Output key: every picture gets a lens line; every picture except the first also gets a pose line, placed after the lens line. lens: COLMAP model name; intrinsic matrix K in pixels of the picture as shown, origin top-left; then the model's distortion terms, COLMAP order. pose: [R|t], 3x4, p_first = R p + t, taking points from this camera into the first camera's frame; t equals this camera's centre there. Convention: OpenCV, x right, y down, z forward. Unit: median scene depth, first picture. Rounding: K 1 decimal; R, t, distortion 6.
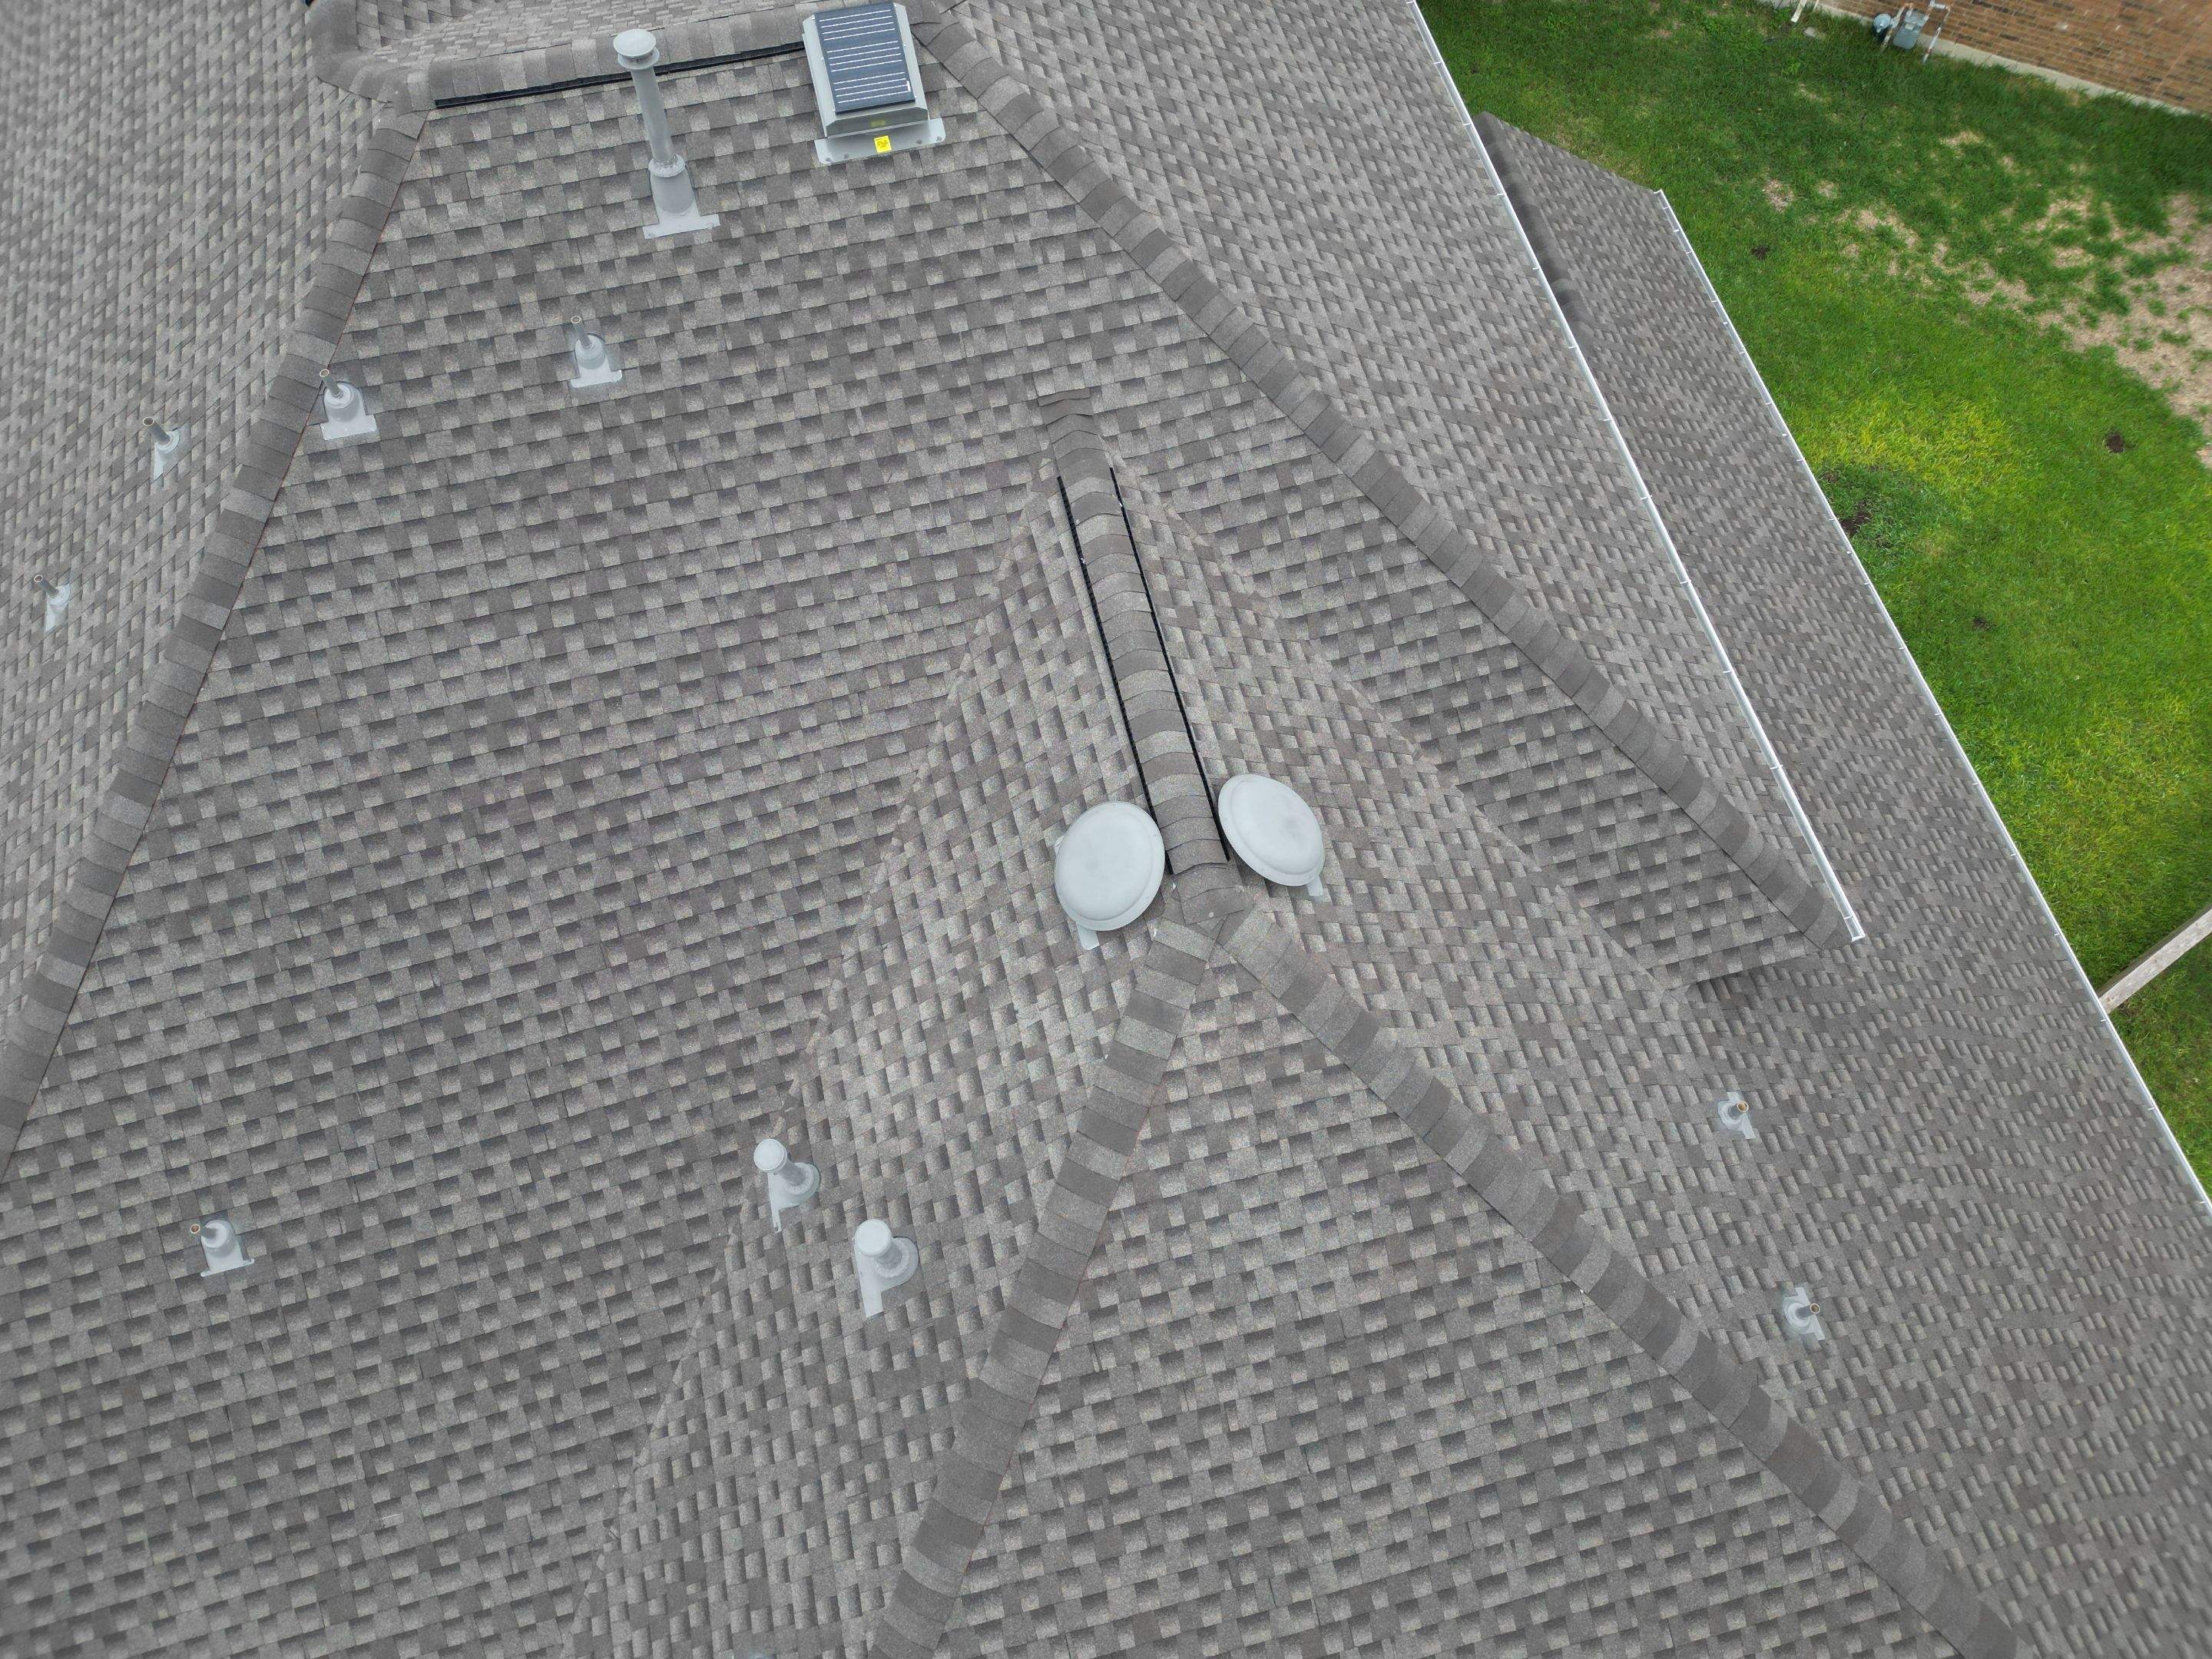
lens RADIAL K [[1542.4, 0, 1101.9], [0, 1542.4, 829.8], [0, 0, 1]] dist [0.074757, -0.073767]
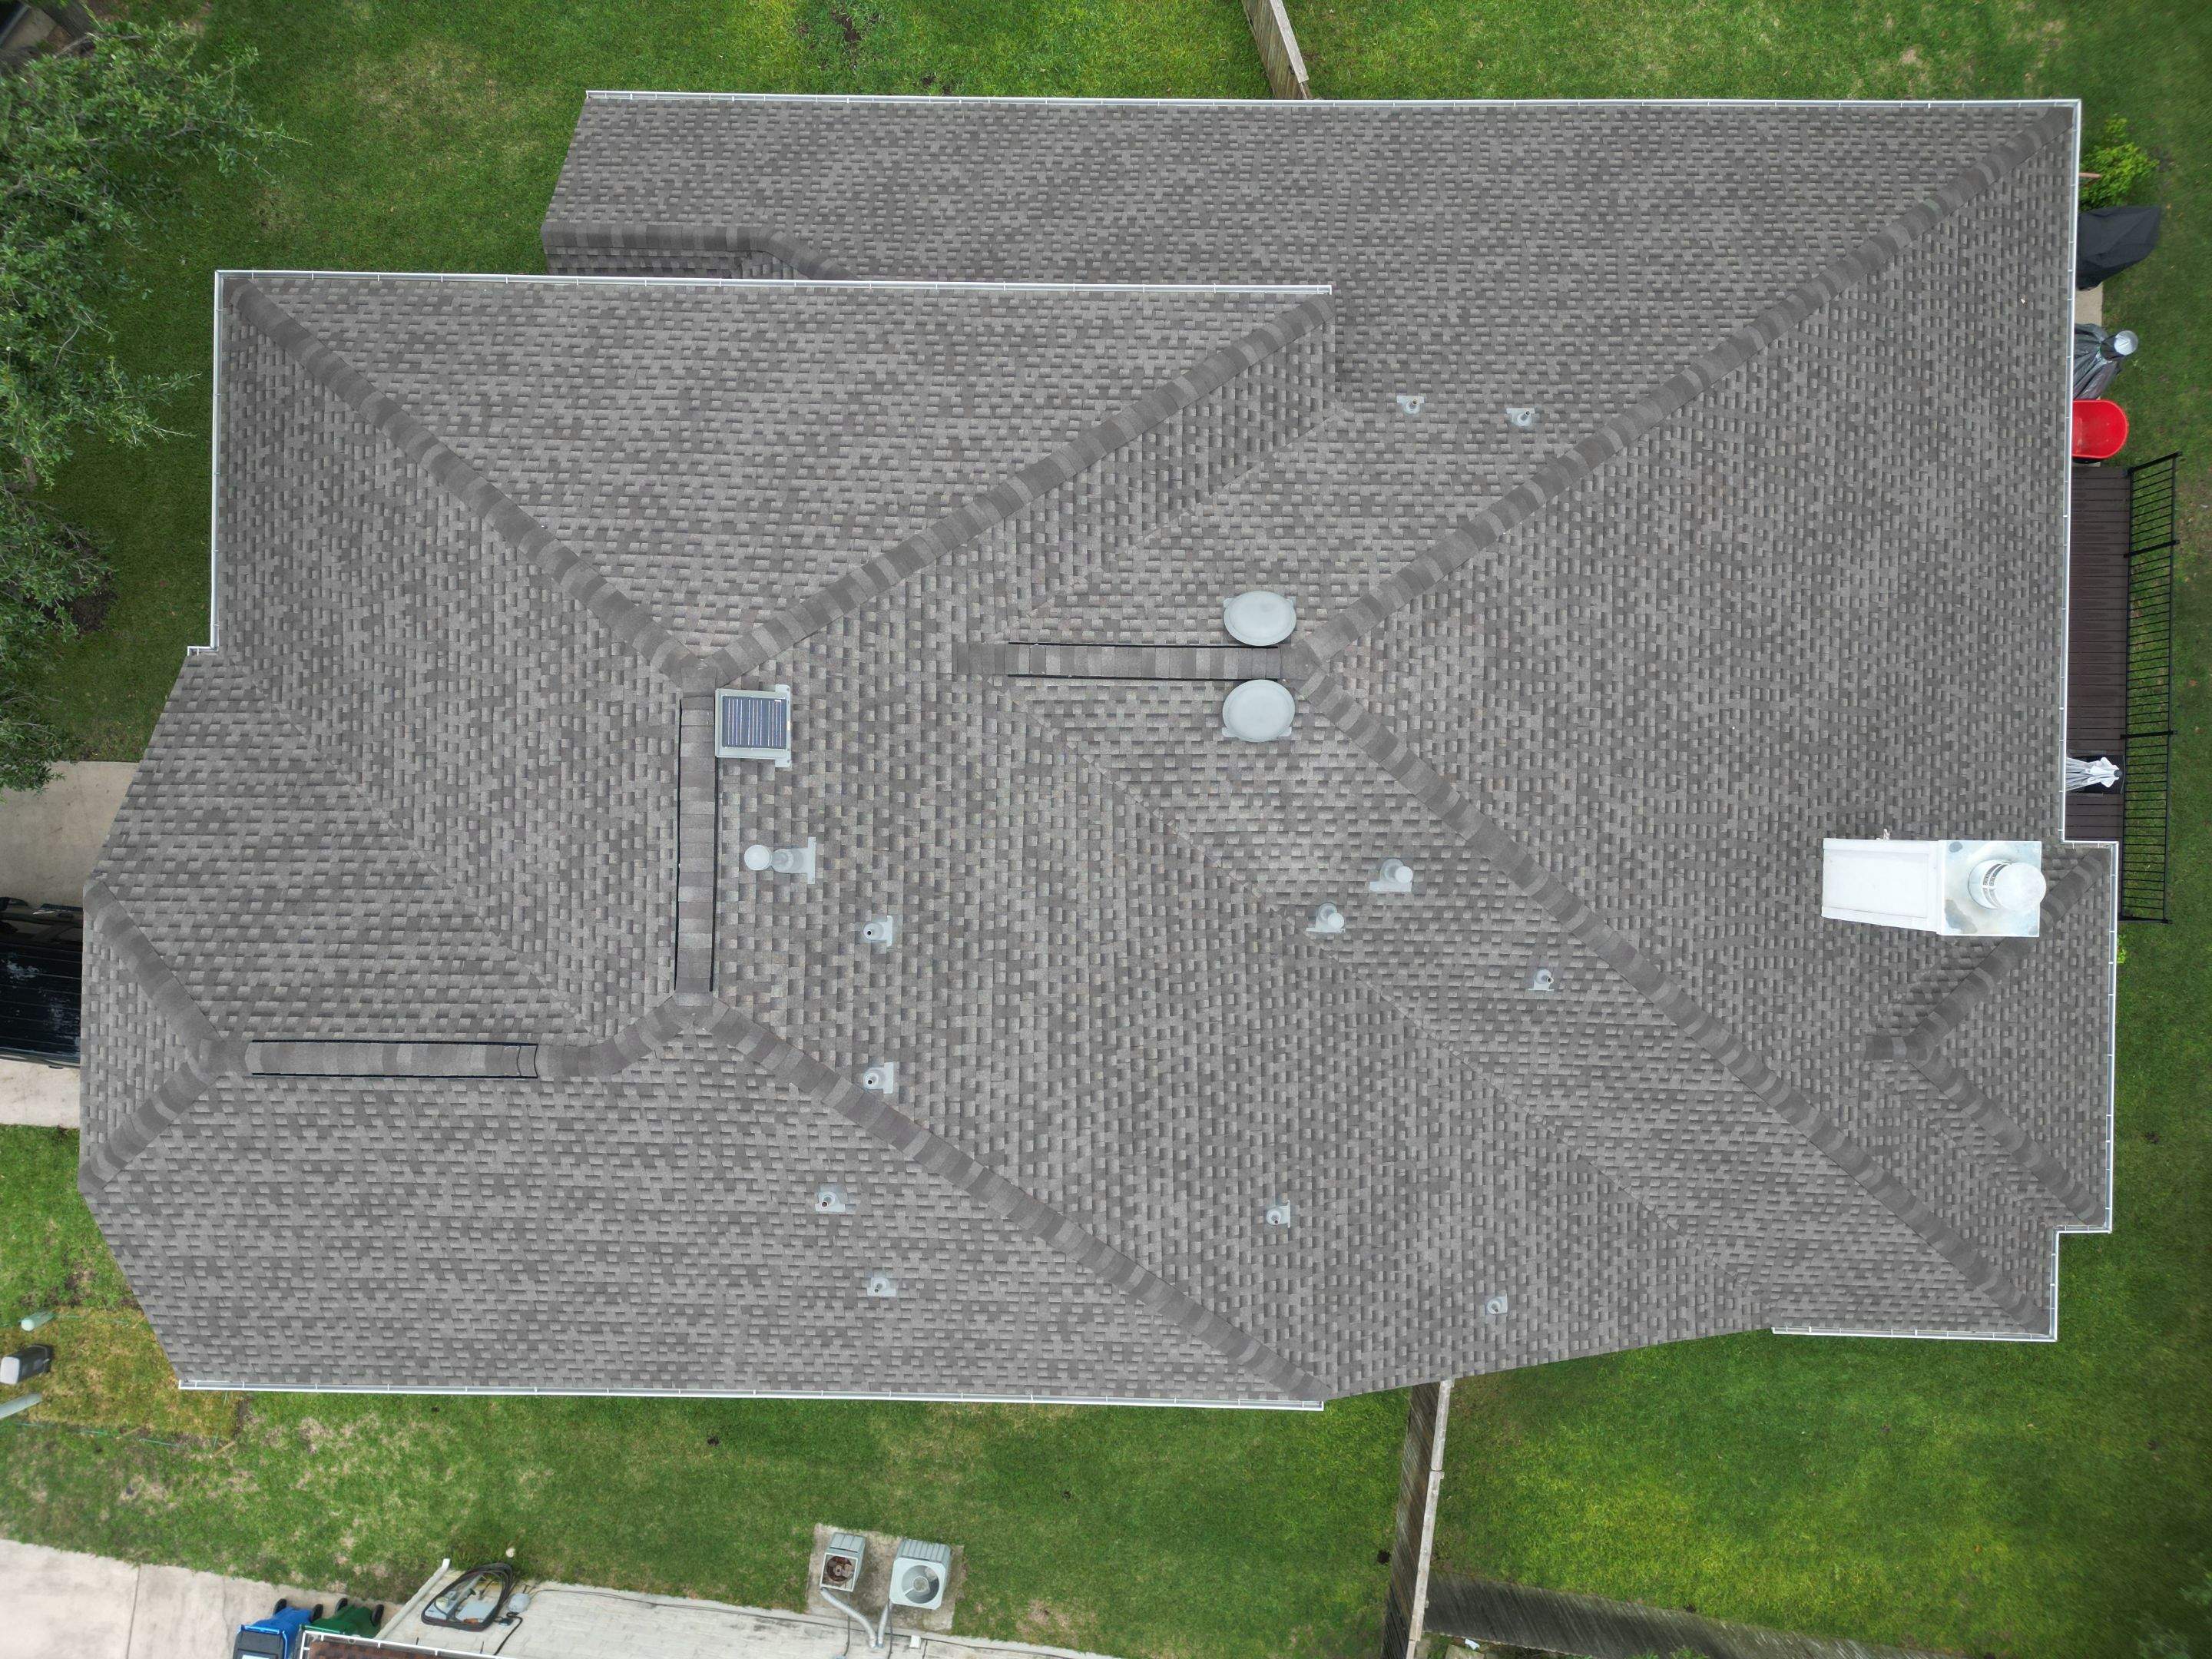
lens RADIAL K [[1530.6, 0, 1102.4], [0, 1530.6, 832.8], [0, 0, 1]] dist [0.115482, -0.149003]
pose [[0.253146, -0.967428, -0.000586, -0.165896], [0.883856, 0.231031, 0.406722, -0.774058], [-0.393339, -0.103477, 0.913552, -0.558451]]
